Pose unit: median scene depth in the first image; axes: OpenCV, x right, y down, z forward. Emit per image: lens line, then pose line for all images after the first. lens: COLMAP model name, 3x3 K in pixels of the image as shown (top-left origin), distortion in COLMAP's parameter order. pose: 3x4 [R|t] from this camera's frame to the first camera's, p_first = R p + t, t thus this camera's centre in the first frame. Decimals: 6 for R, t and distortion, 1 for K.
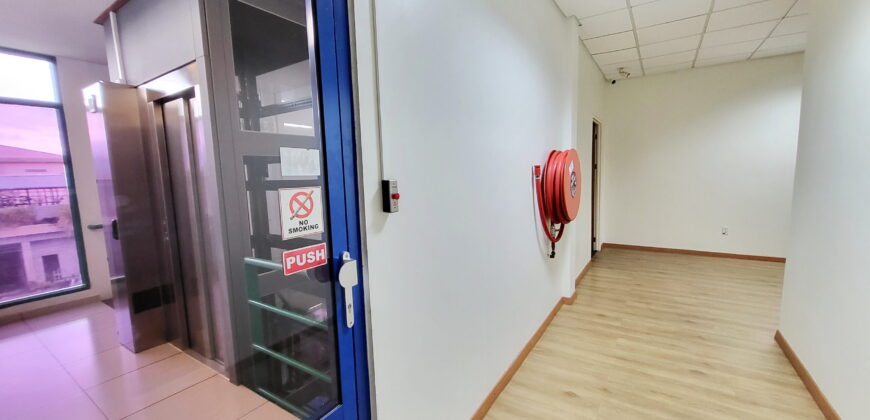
lens RADIAL K [[343.9, 0, 430.5], [0, 343.9, 212.2], [0, 0, 1]] dist [0.000303, -0.000120]
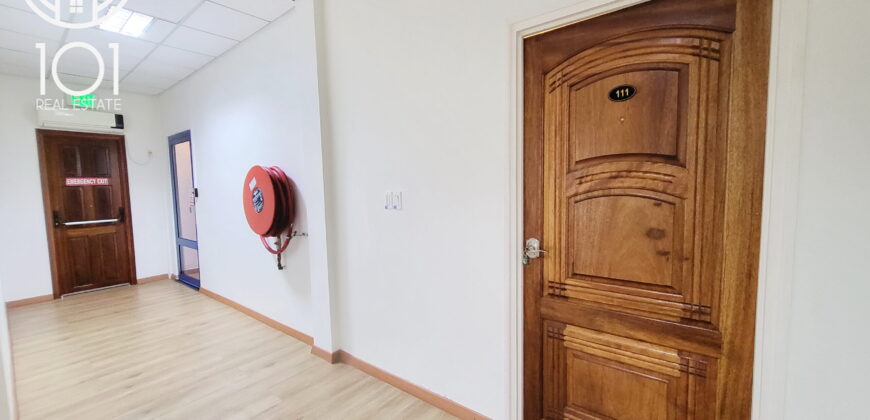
lens RADIAL K [[343.9, 0, 430.5], [0, 343.9, 212.2], [0, 0, 1]] dist [0.000303, -0.000120]
pose [[-0.086045, 0.107440, -0.990481, 1.501416], [-0.090286, 0.989237, 0.115148, -0.223153], [0.992192, 0.099334, -0.075419, 1.711675]]
